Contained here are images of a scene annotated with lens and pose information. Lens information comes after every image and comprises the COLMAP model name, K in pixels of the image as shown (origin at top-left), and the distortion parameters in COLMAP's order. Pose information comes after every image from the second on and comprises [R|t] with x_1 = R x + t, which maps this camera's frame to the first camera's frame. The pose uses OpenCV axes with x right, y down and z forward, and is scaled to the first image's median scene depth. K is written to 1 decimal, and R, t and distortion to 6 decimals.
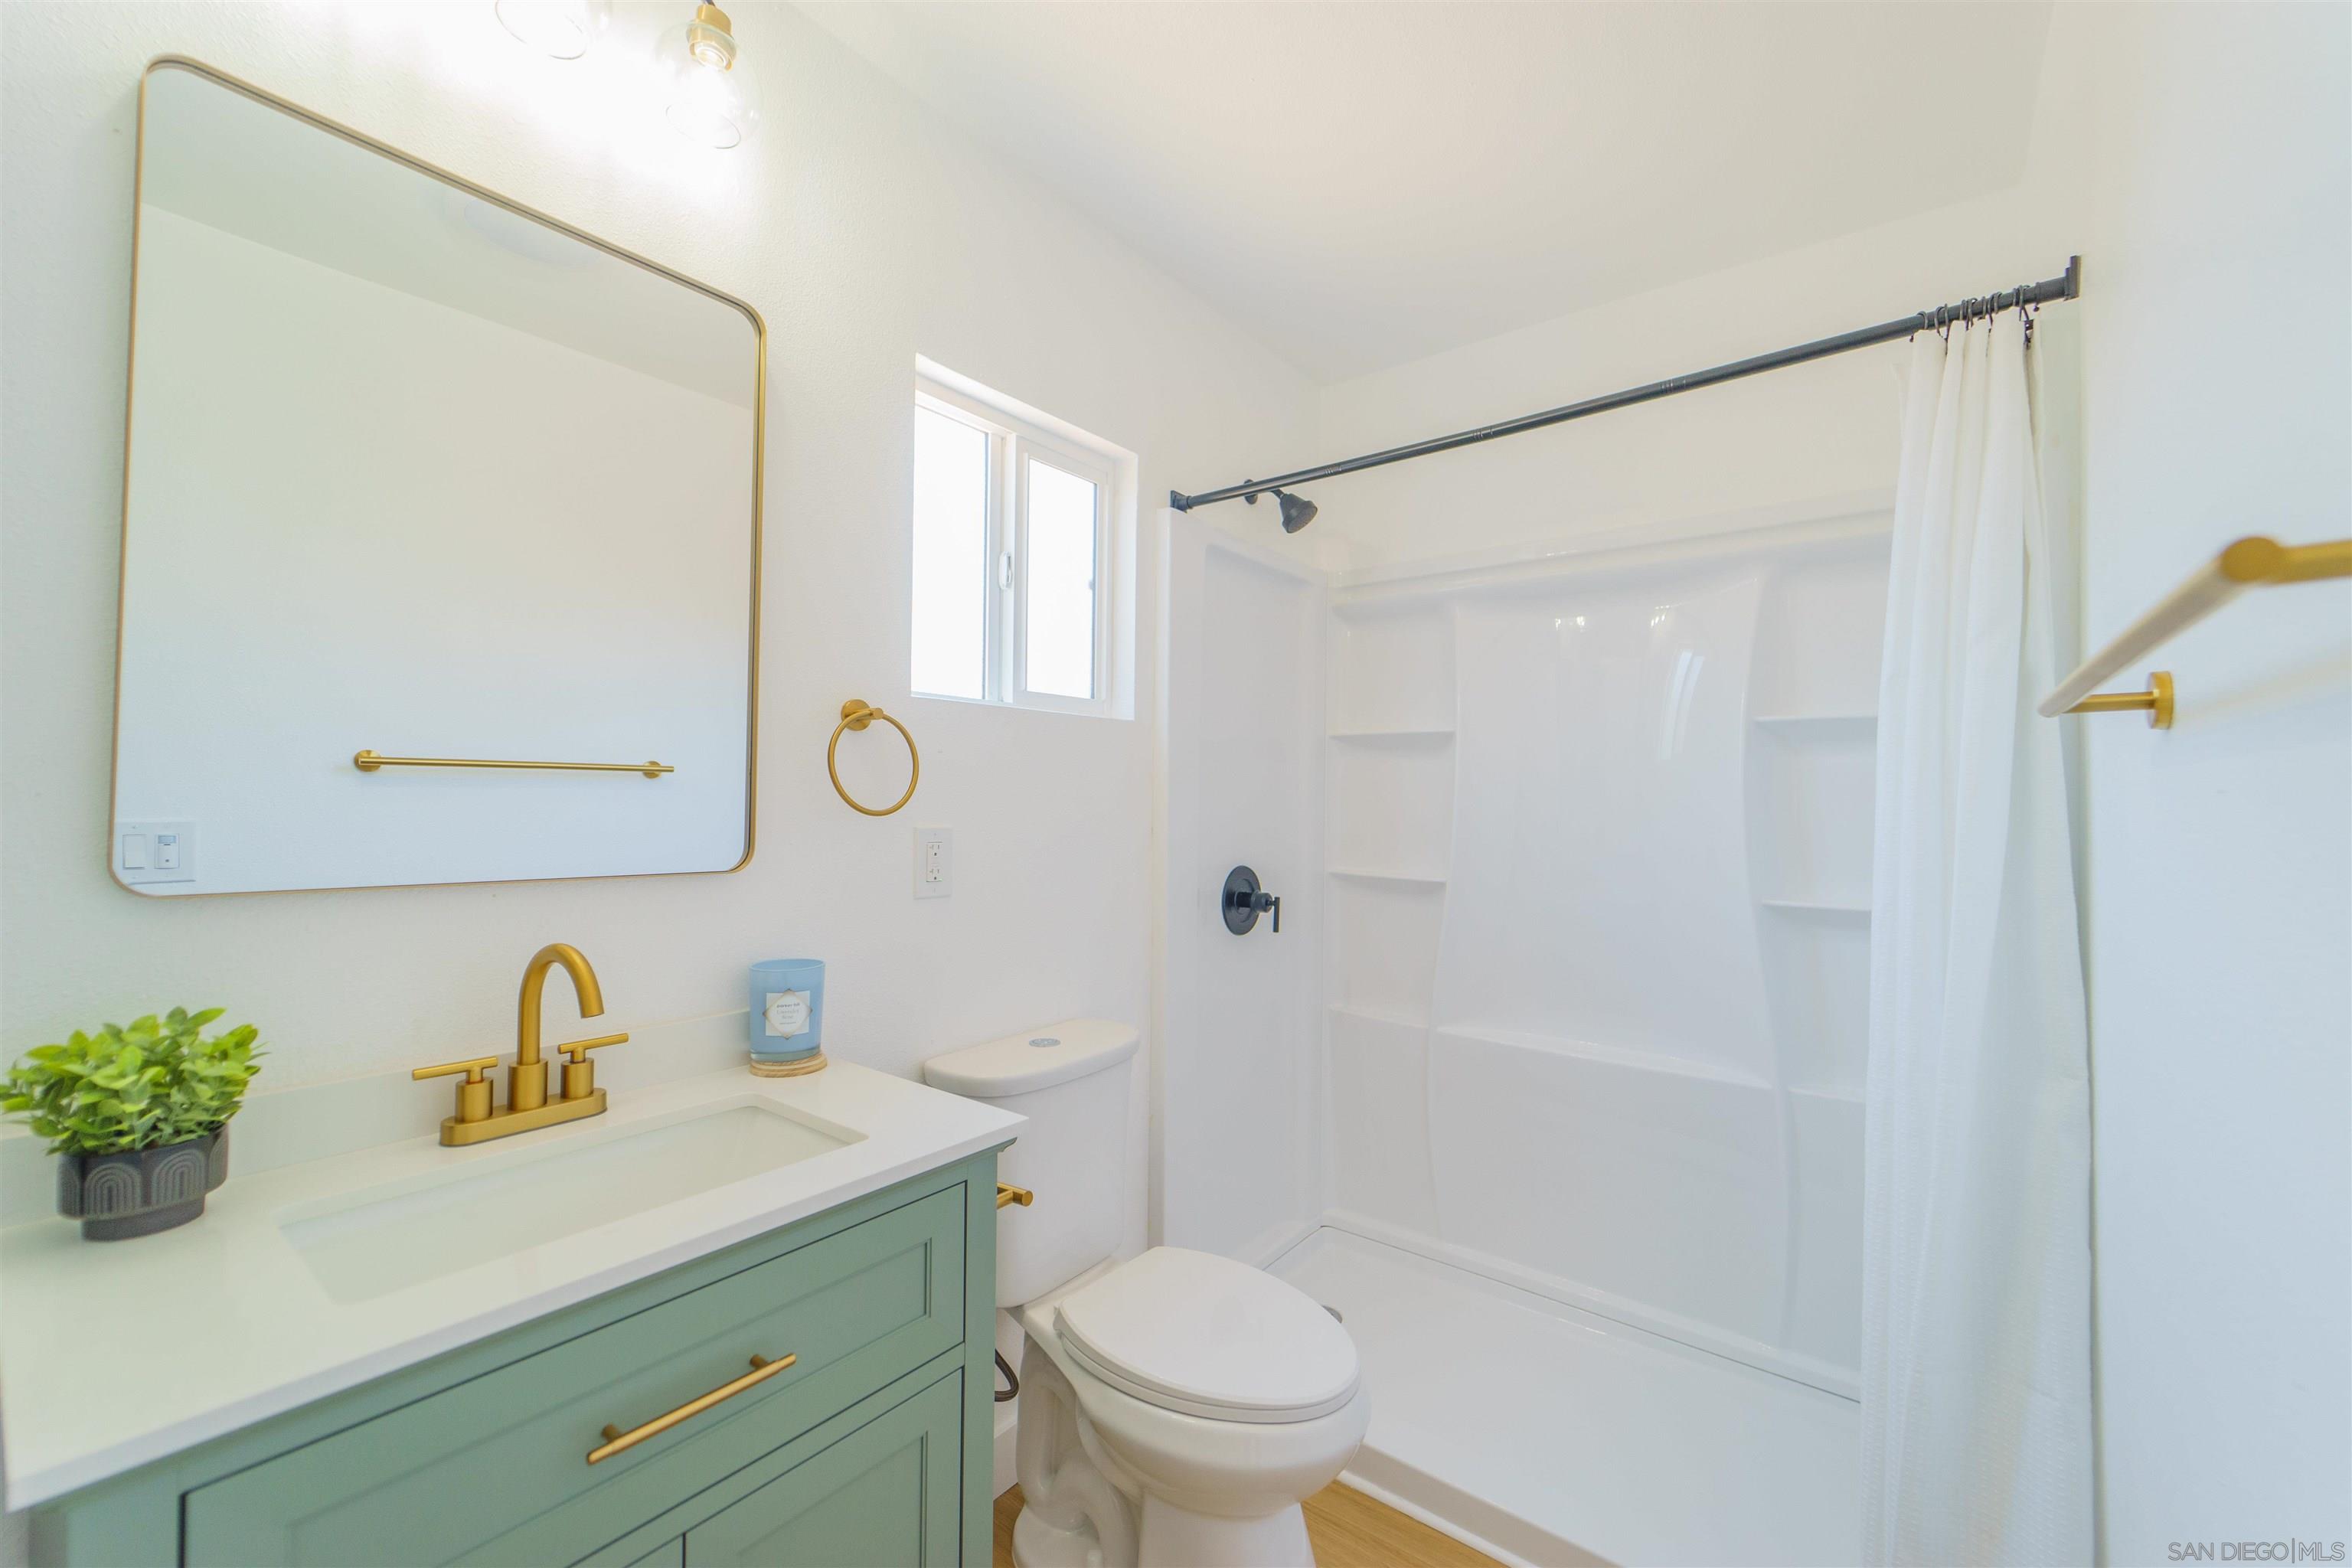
lens RADIAL K [[931.5, 0, 1178.0], [0, 931.5, 790.9], [0, 0, 1]] dist [0.000840, 0.000274]
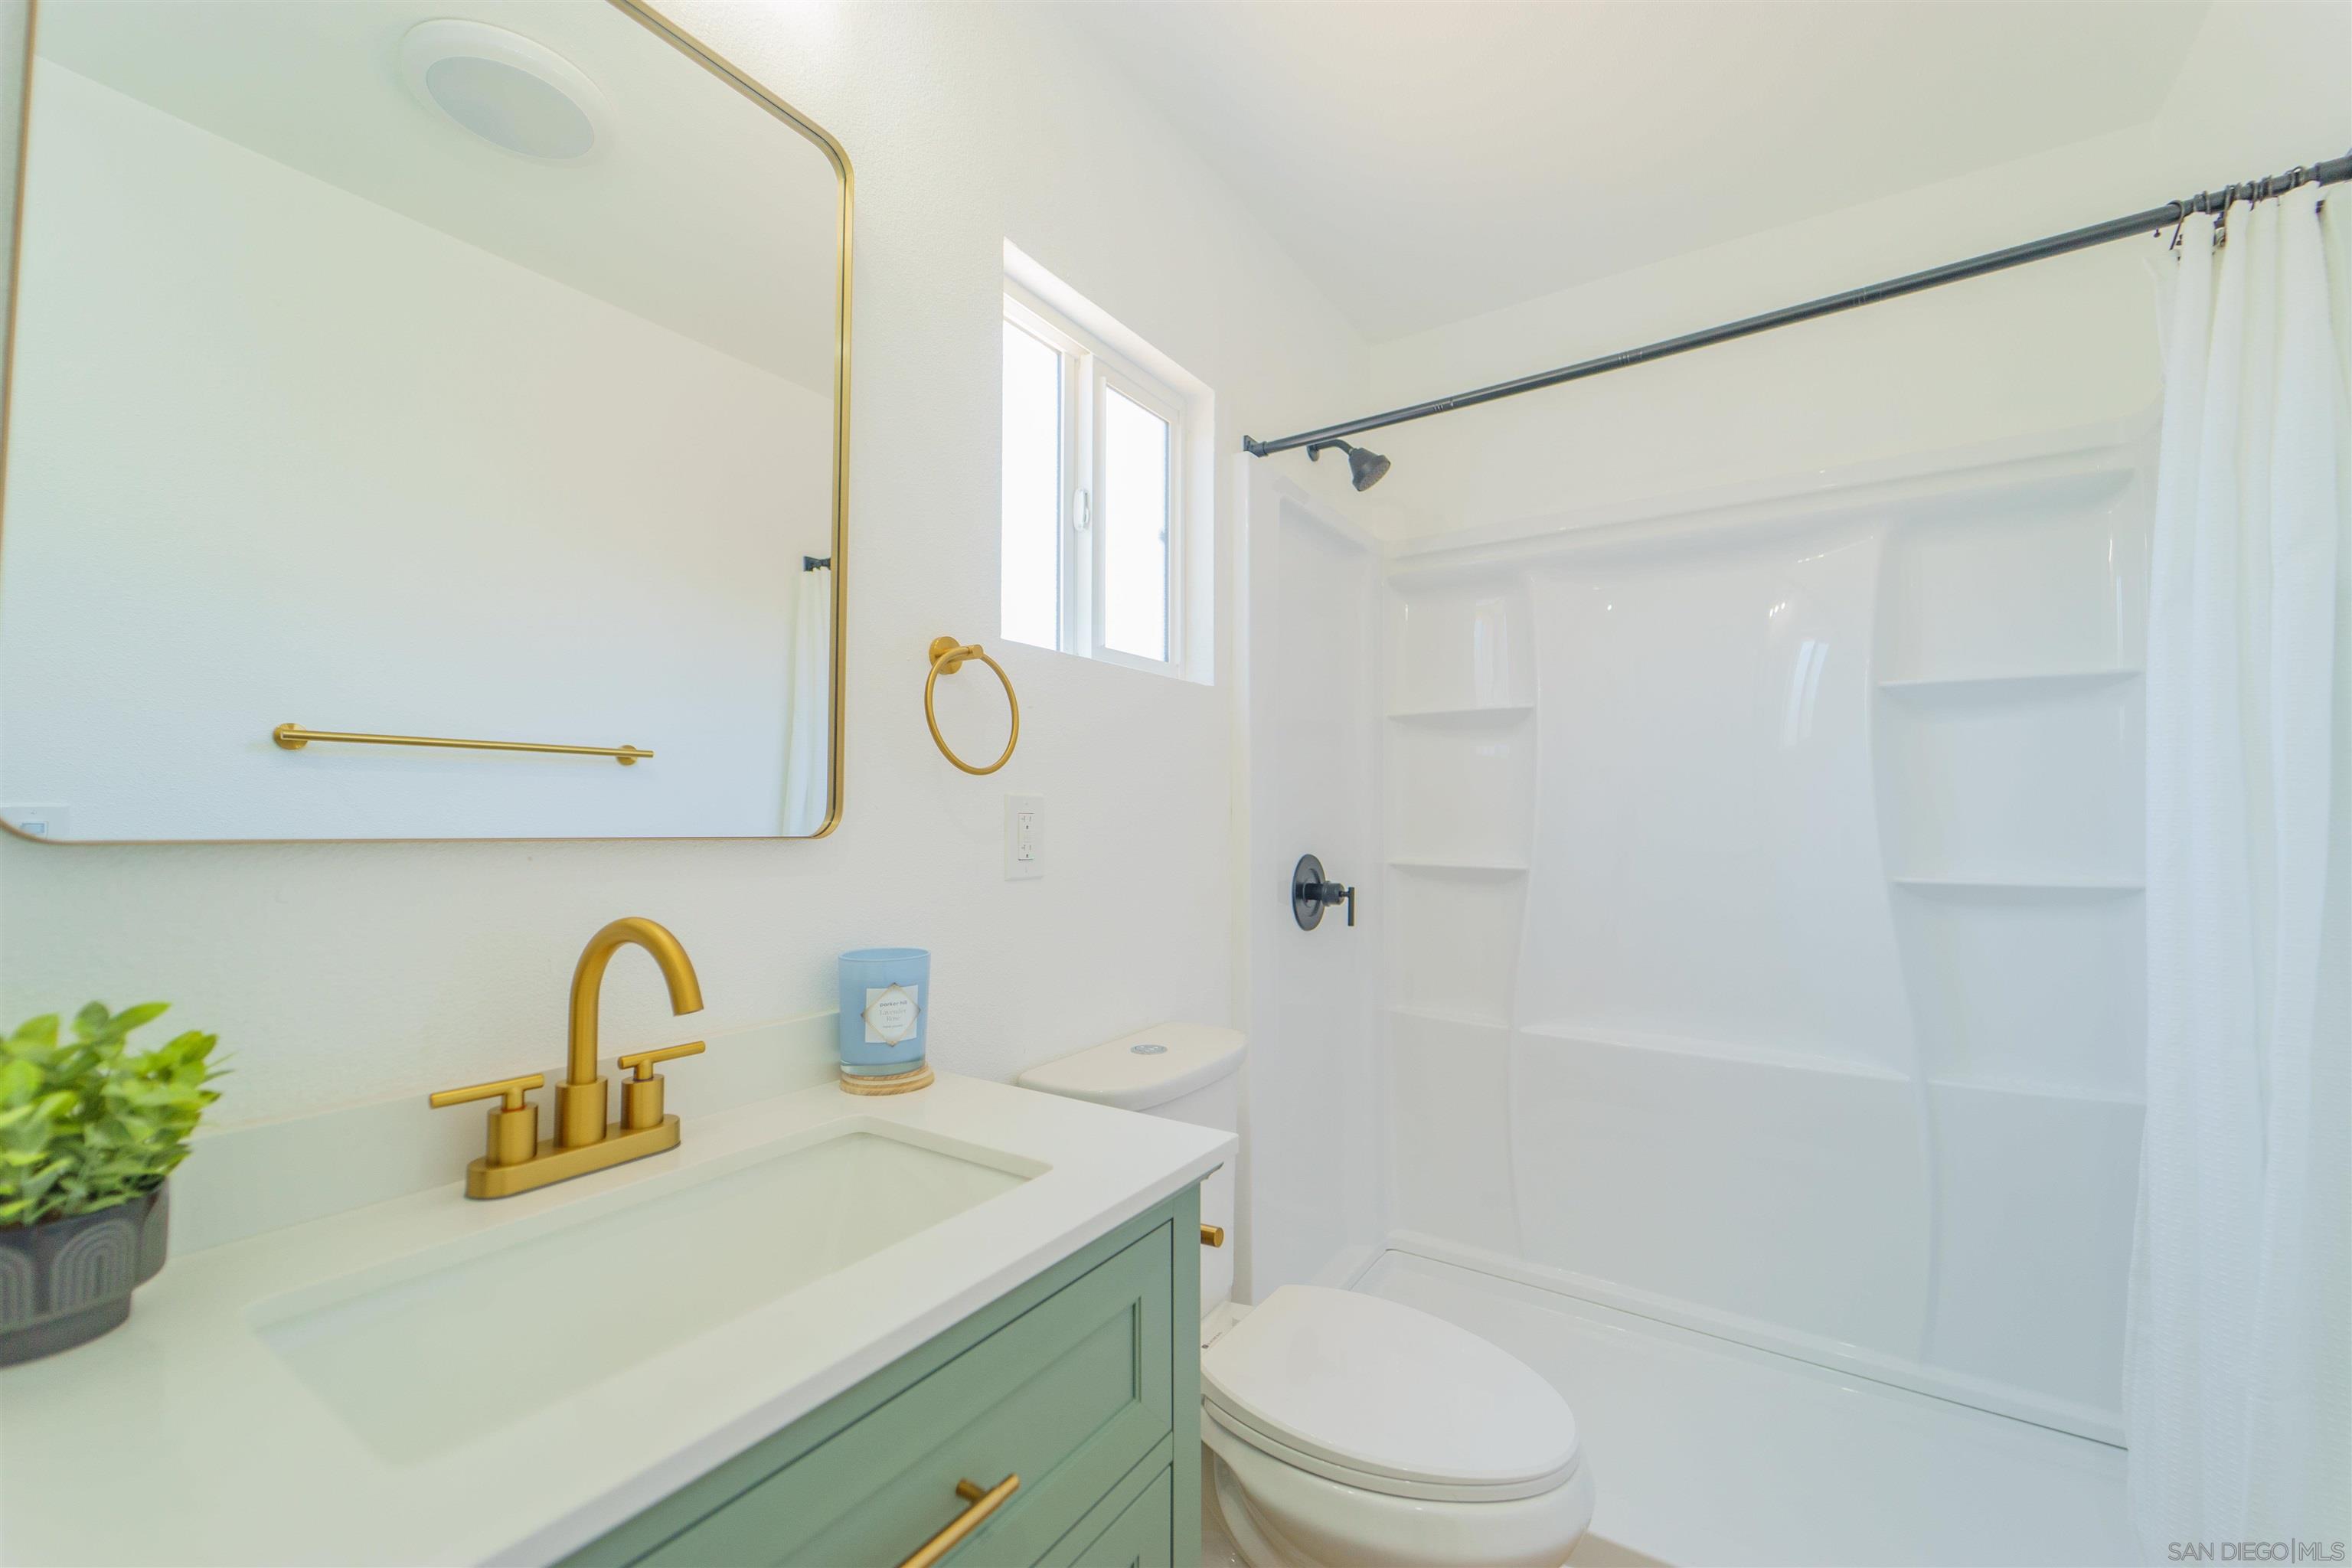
lens RADIAL K [[931.9, 0, 1180.3], [0, 931.9, 787.3], [0, 0, 1]] dist [-0.000132, -0.000542]
pose [[0.997101, -0.005960, 0.075851, -0.242285], [0.007781, 0.999688, -0.023738, 0.069085], [-0.075686, 0.024260, 0.996837, 0.192975]]
